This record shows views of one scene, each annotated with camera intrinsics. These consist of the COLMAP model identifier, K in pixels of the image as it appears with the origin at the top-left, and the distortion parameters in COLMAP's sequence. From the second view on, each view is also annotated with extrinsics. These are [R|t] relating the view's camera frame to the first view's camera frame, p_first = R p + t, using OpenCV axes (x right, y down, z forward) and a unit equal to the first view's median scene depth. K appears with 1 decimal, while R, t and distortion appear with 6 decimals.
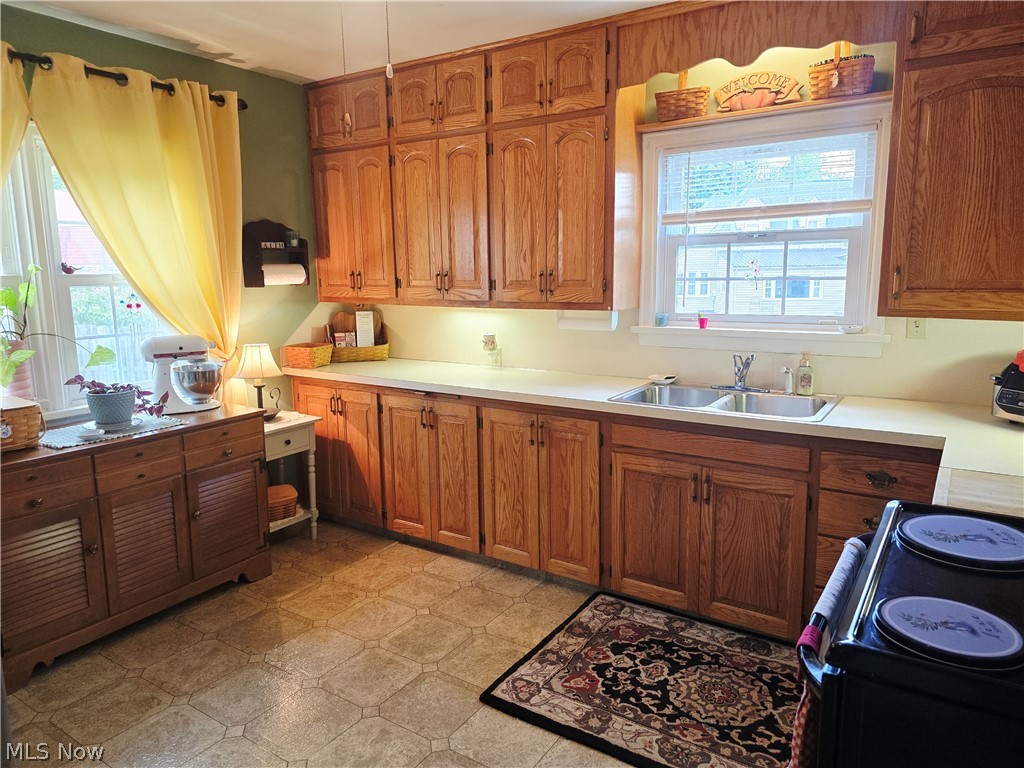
lens RADIAL K [[695.1, 0, 519.7], [0, 695.1, 376.1], [0, 0, 1]] dist [0.063428, -0.040664]
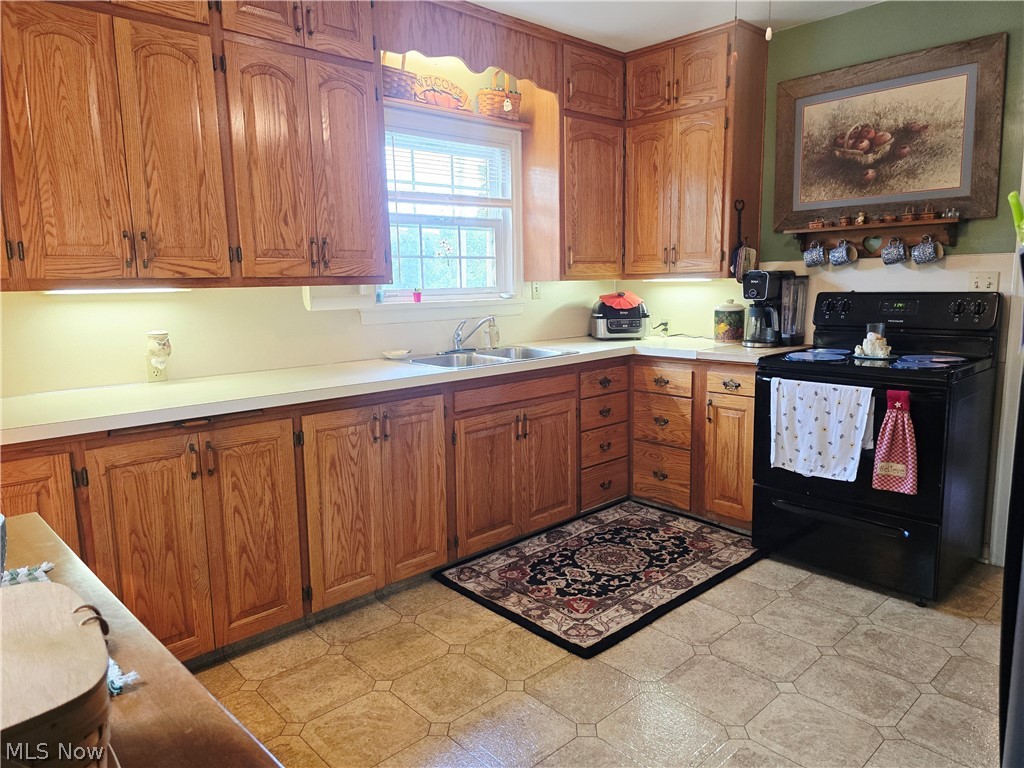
lens RADIAL K [[695.1, 0, 521.0], [0, 695.1, 380.8], [0, 0, 1]] dist [0.063428, -0.040664]
pose [[0.219140, -0.135083, 0.966297, -0.845596], [0.163775, 0.981411, 0.100054, -0.034683], [-0.961850, 0.136329, 0.237189, 0.688140]]
